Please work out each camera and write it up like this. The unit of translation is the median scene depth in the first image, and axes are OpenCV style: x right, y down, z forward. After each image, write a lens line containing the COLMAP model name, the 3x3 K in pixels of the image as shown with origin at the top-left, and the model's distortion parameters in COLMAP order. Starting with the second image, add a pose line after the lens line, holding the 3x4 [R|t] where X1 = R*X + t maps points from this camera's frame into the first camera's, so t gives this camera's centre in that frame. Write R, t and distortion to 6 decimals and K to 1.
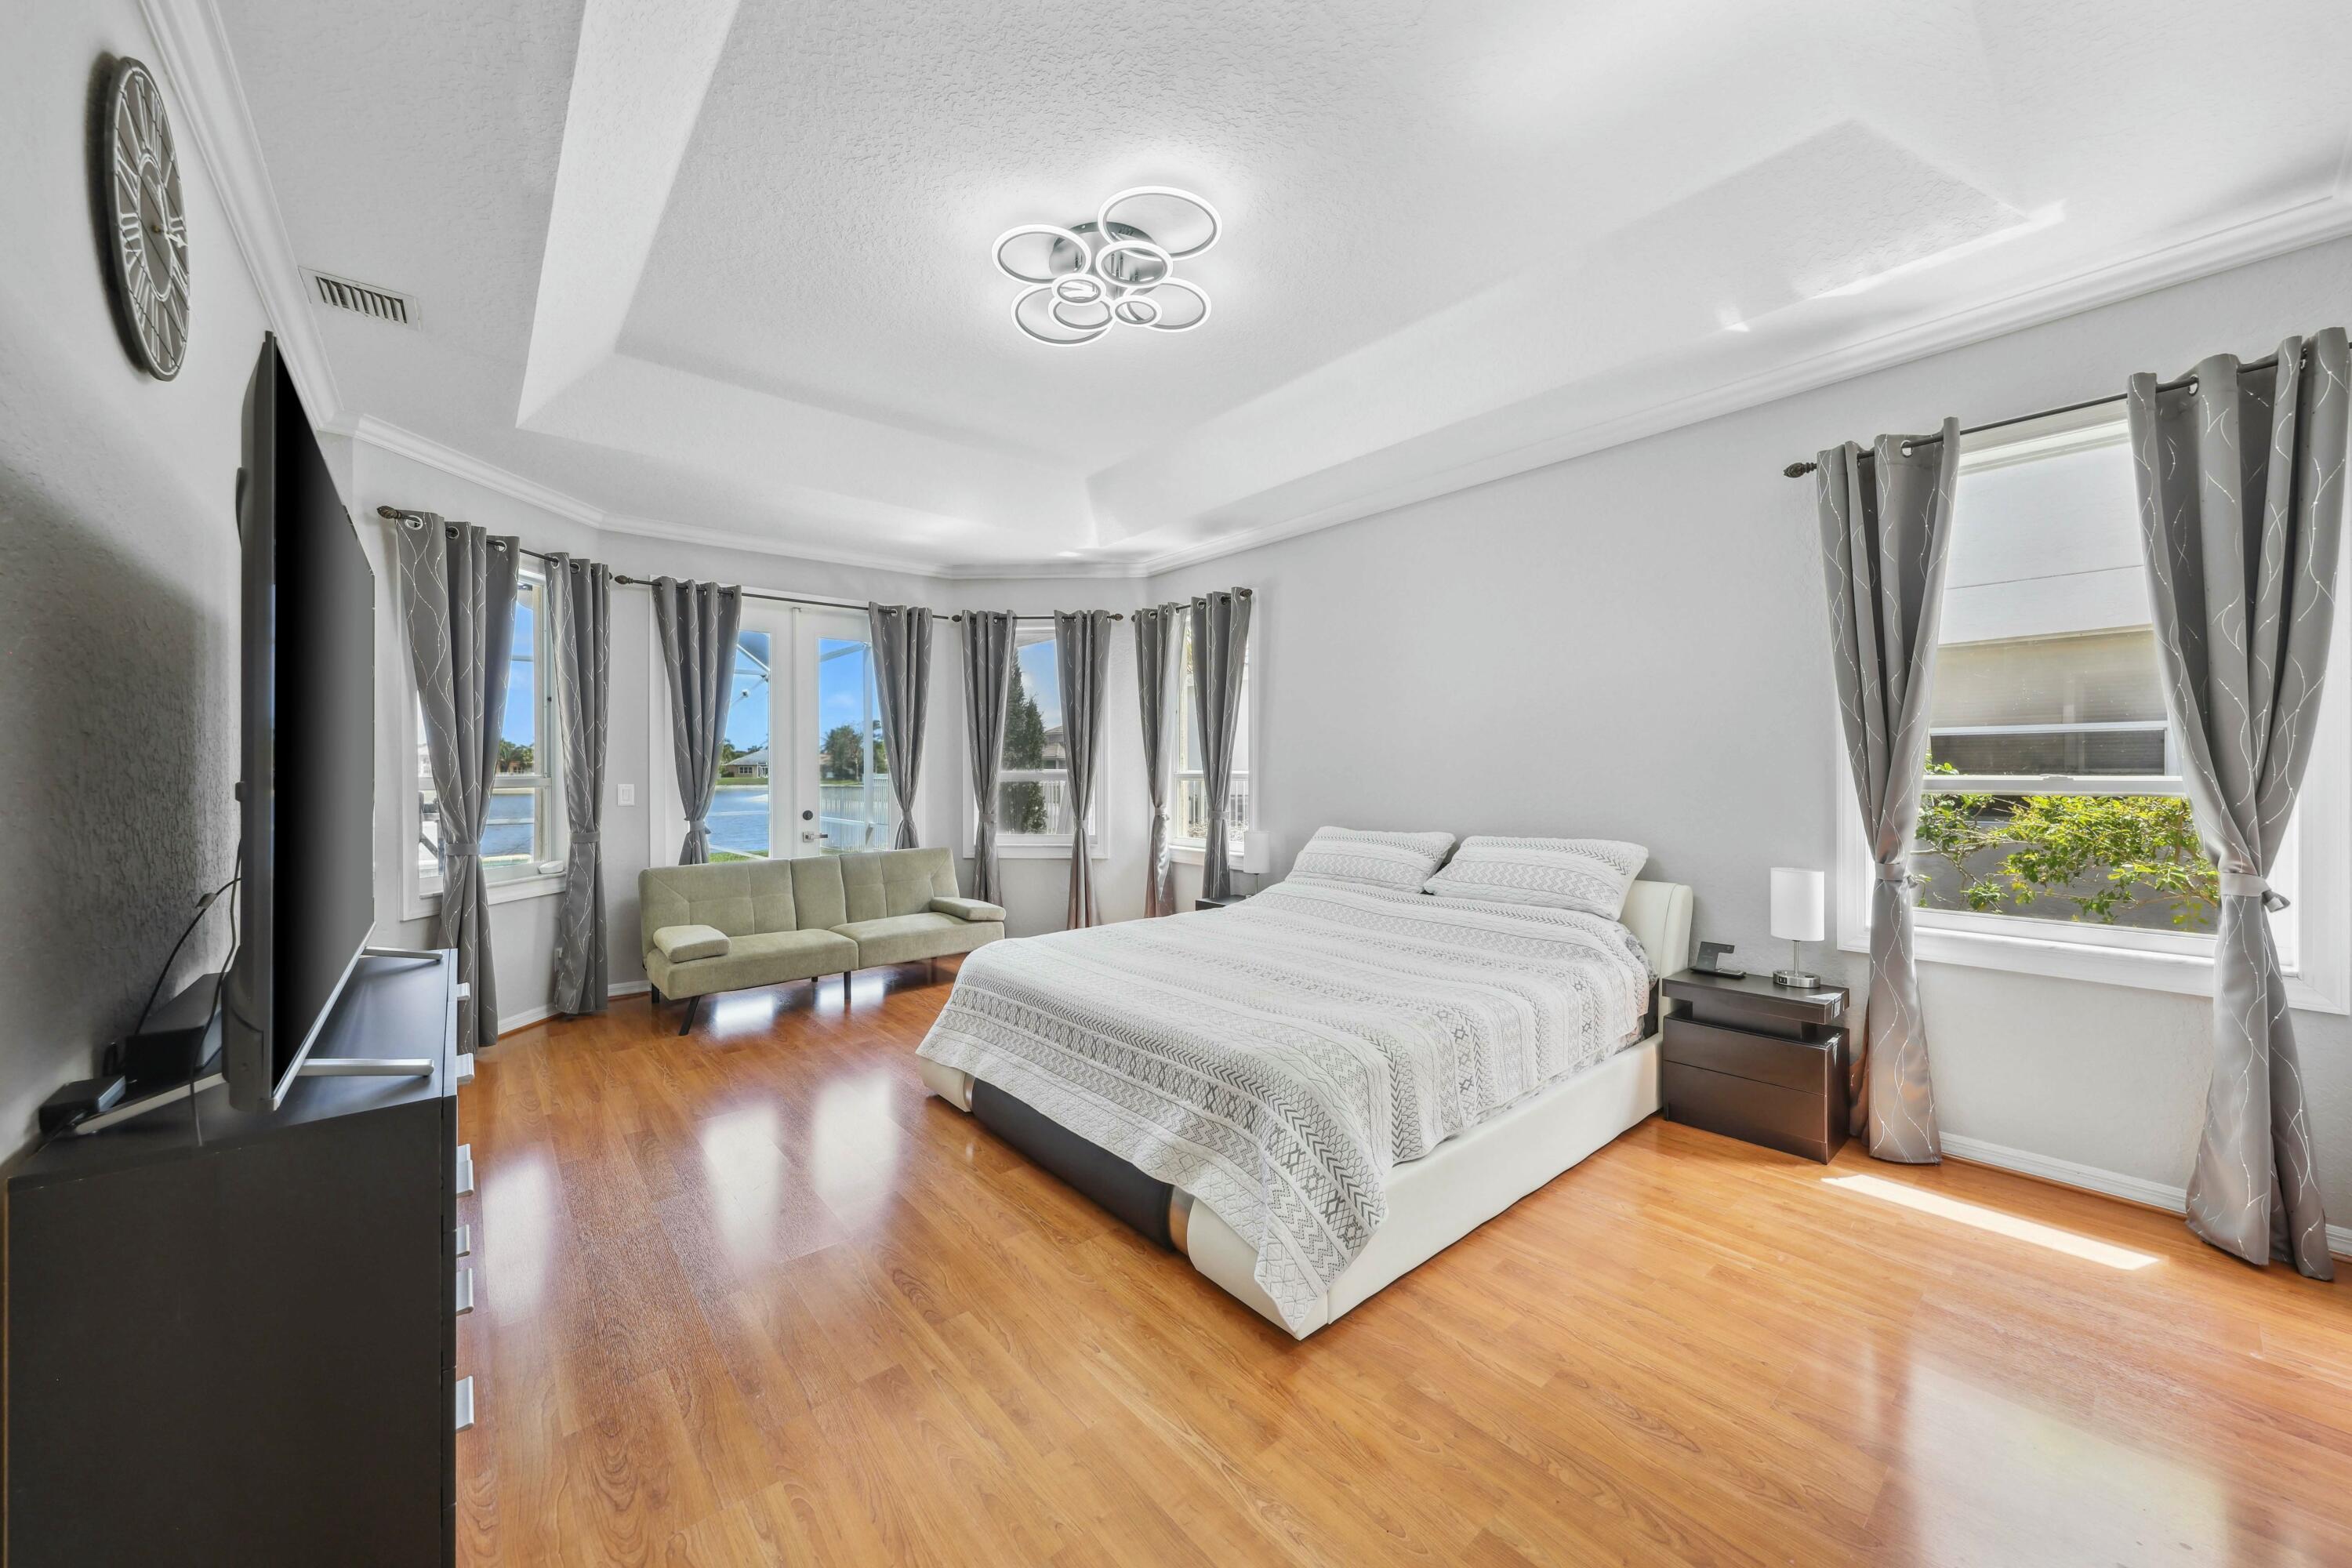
lens RADIAL K [[876.5, 0, 1178.9], [0, 876.5, 772.0], [0, 0, 1]] dist [0.000939, 0.000580]
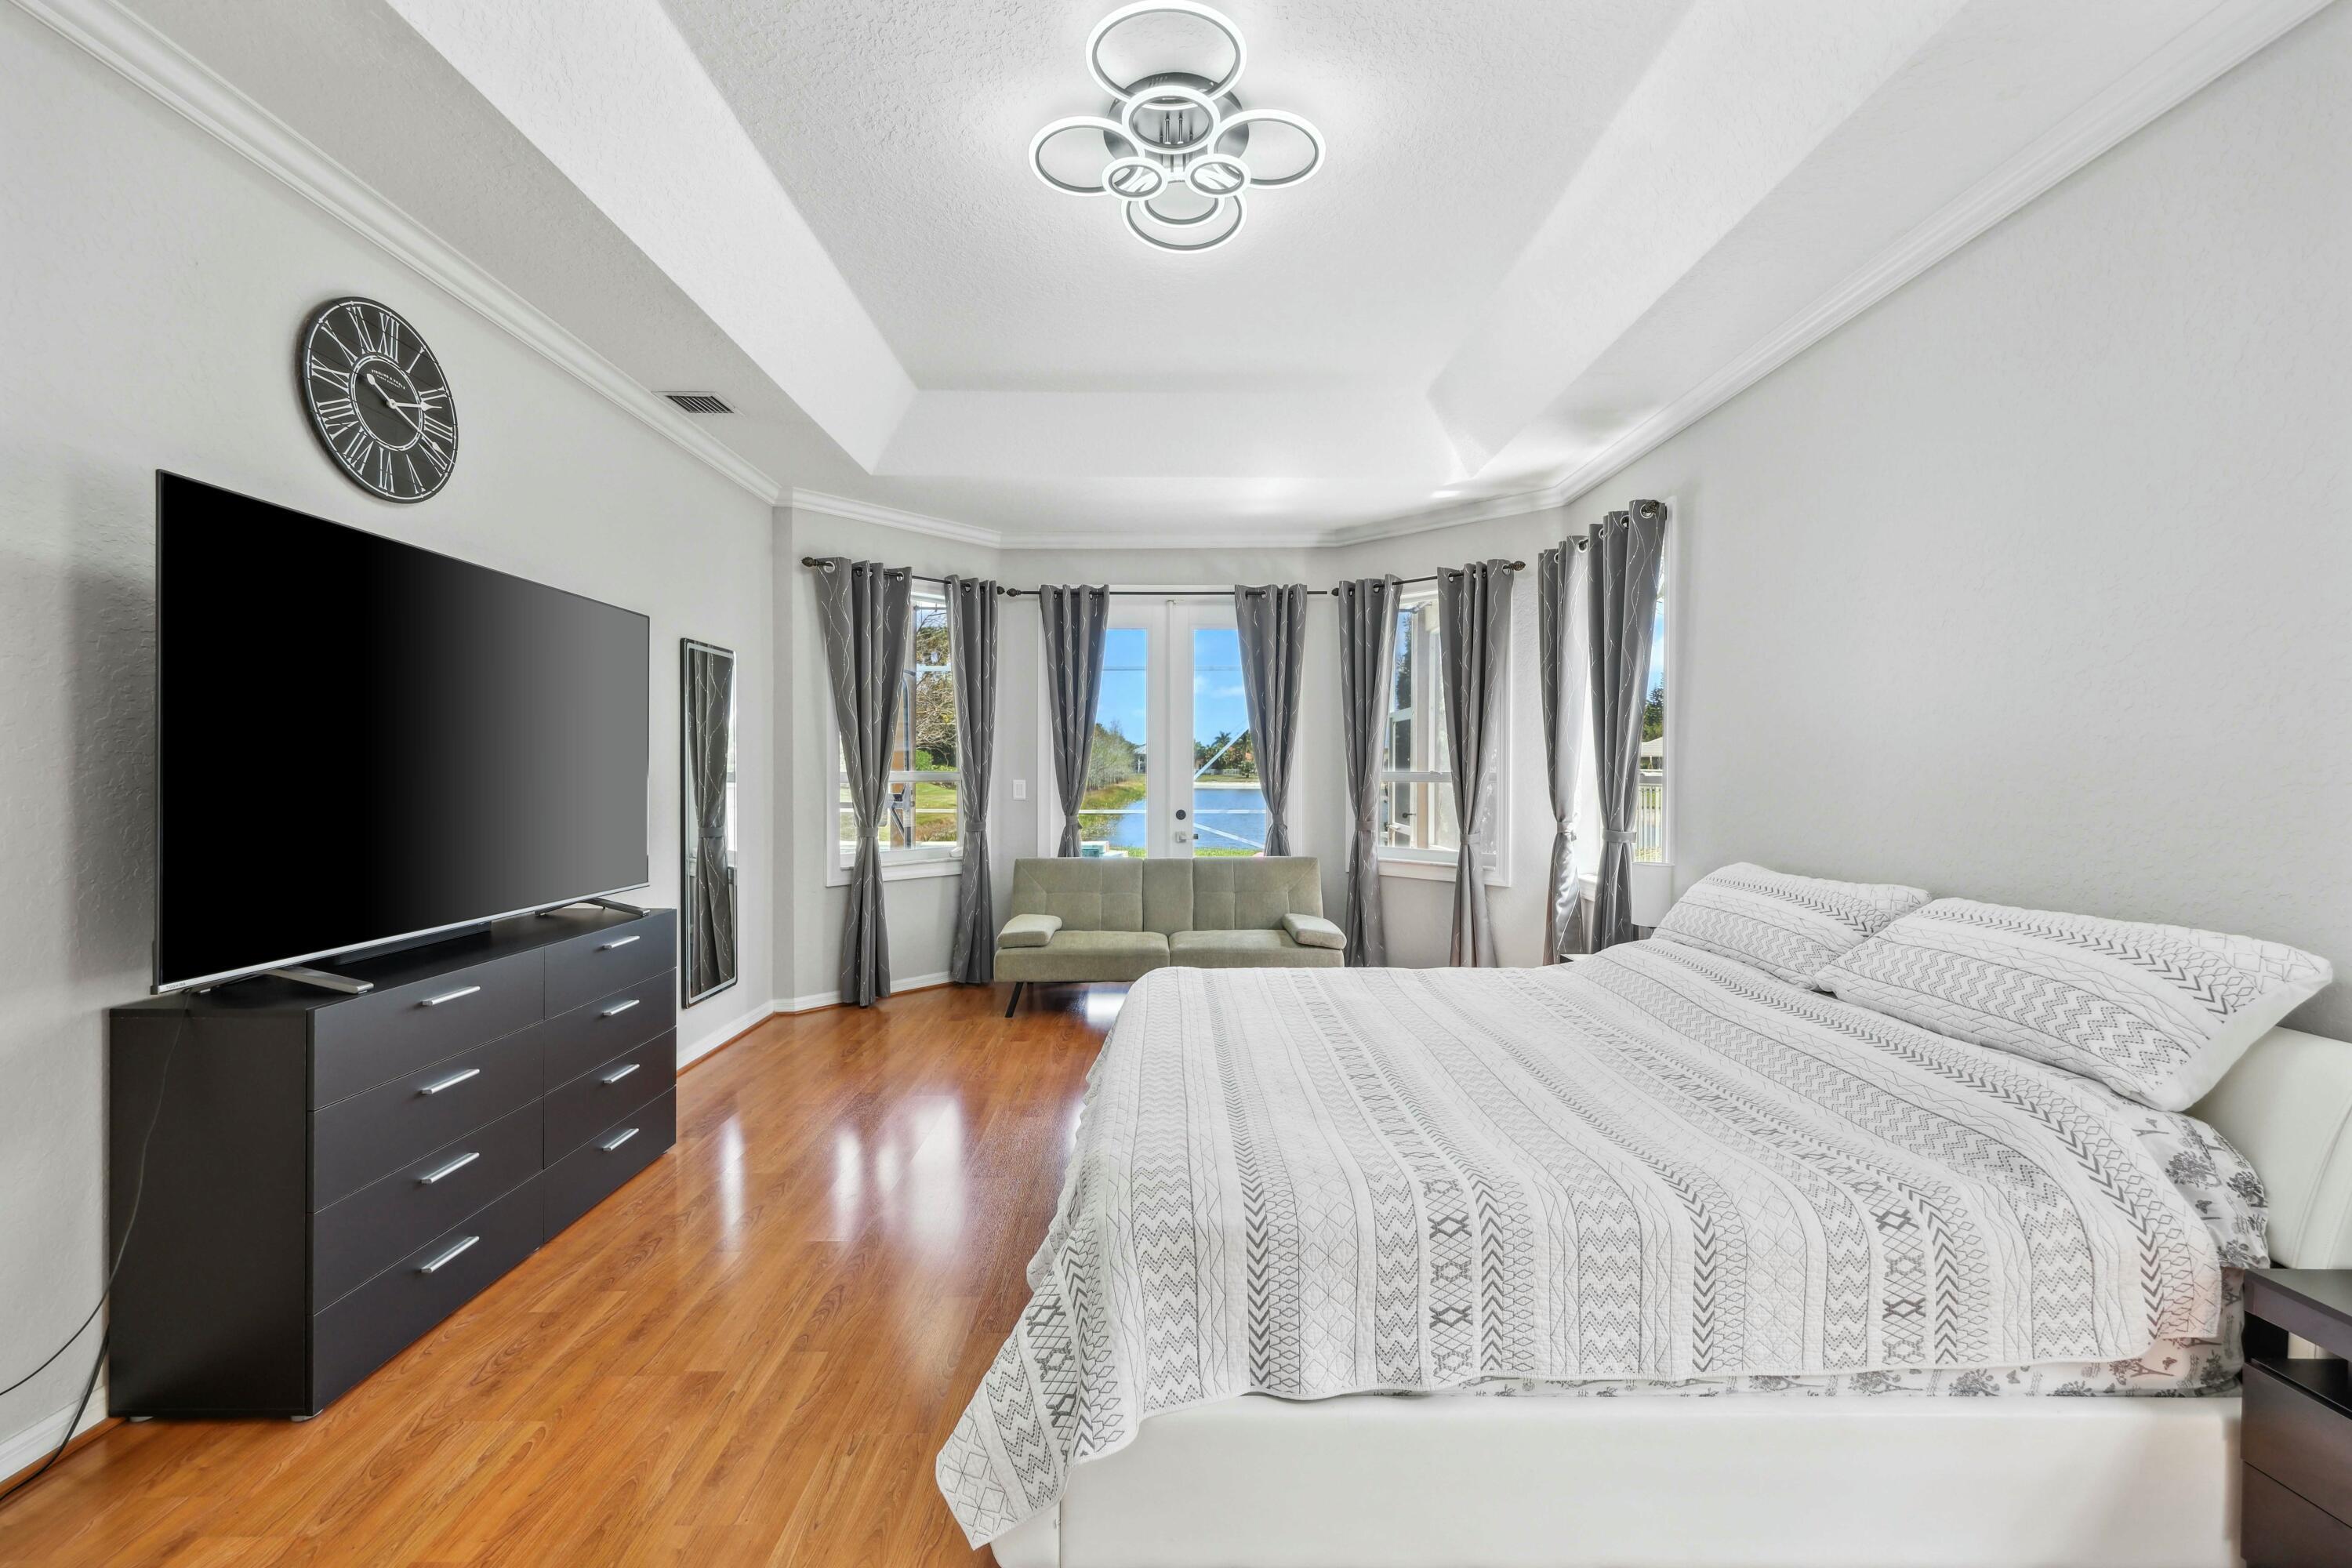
lens RADIAL K [[983.8, 0, 1164.3], [0, 983.8, 779.9], [0, 0, 1]] dist [0.001719, -0.000040]
pose [[0.755589, 0.012436, -0.654927, 0.297750], [-0.006069, 0.999910, 0.011984, -0.002039], [0.655017, -0.005080, 0.755597, 0.190141]]
